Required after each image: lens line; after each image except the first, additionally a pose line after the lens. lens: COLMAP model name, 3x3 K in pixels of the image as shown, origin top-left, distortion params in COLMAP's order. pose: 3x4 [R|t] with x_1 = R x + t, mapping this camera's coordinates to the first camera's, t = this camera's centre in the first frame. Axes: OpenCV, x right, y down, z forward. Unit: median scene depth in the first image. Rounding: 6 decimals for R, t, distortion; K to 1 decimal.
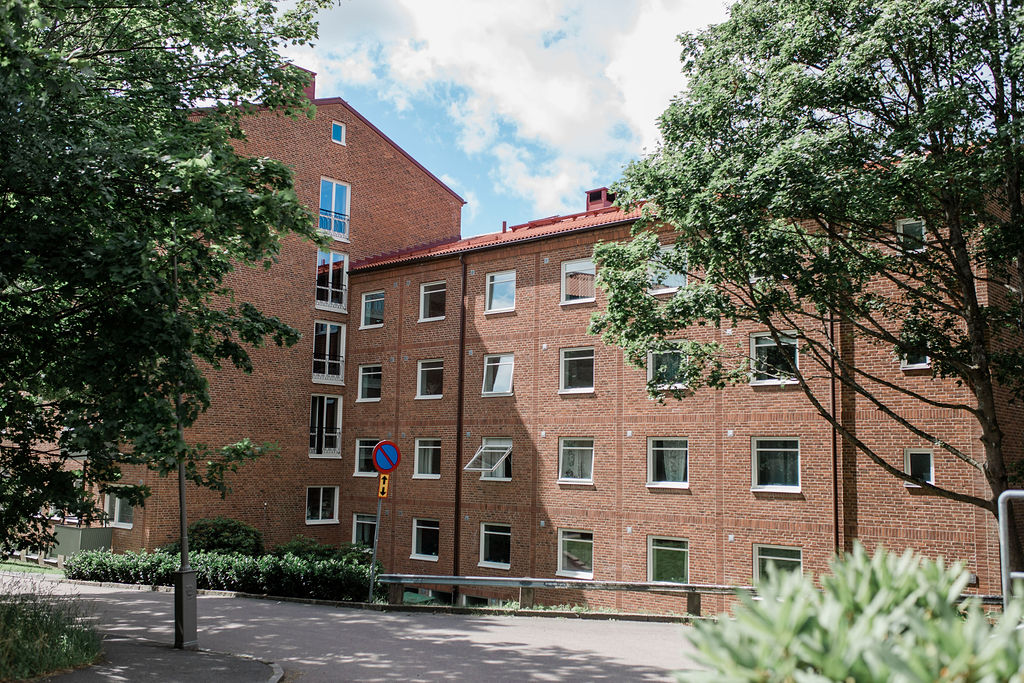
lens RADIAL K [[992.8, 0, 512.0], [0, 992.8, 341.5], [0, 0, 1]] dist [0.101087, 0.000505]
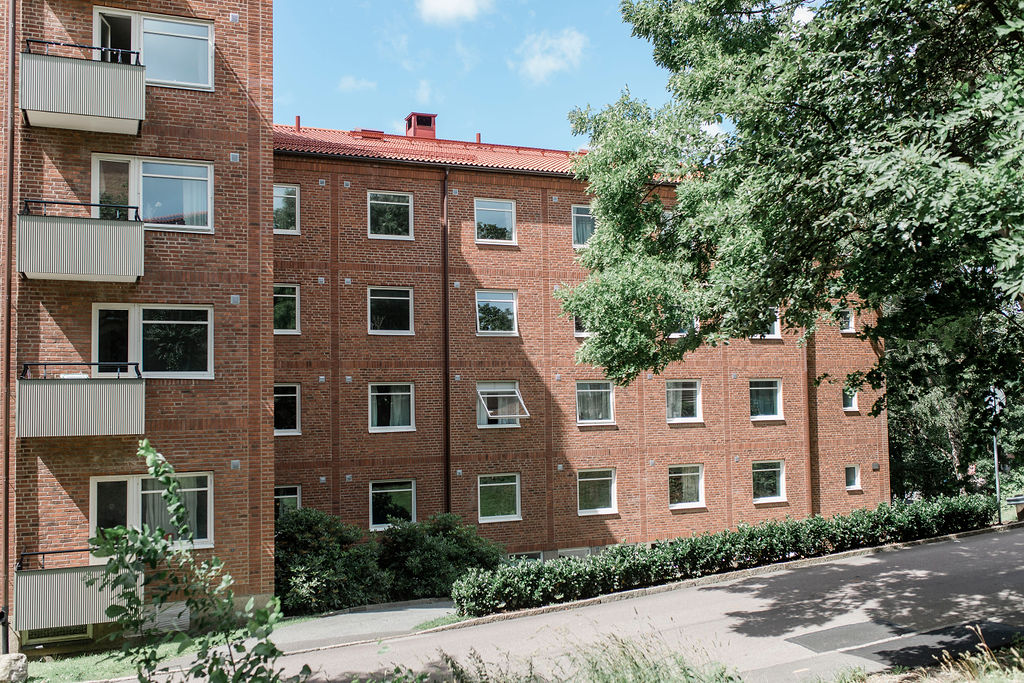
lens RADIAL K [[992.8, 0, 512.0], [0, 992.8, 341.5], [0, 0, 1]] dist [0.101087, 0.000505]
pose [[0.403204, 0.031198, 0.914578, -0.866695], [-0.081833, 0.996644, 0.002079, 0.058545], [-0.911444, -0.075681, 0.404404, 0.635085]]
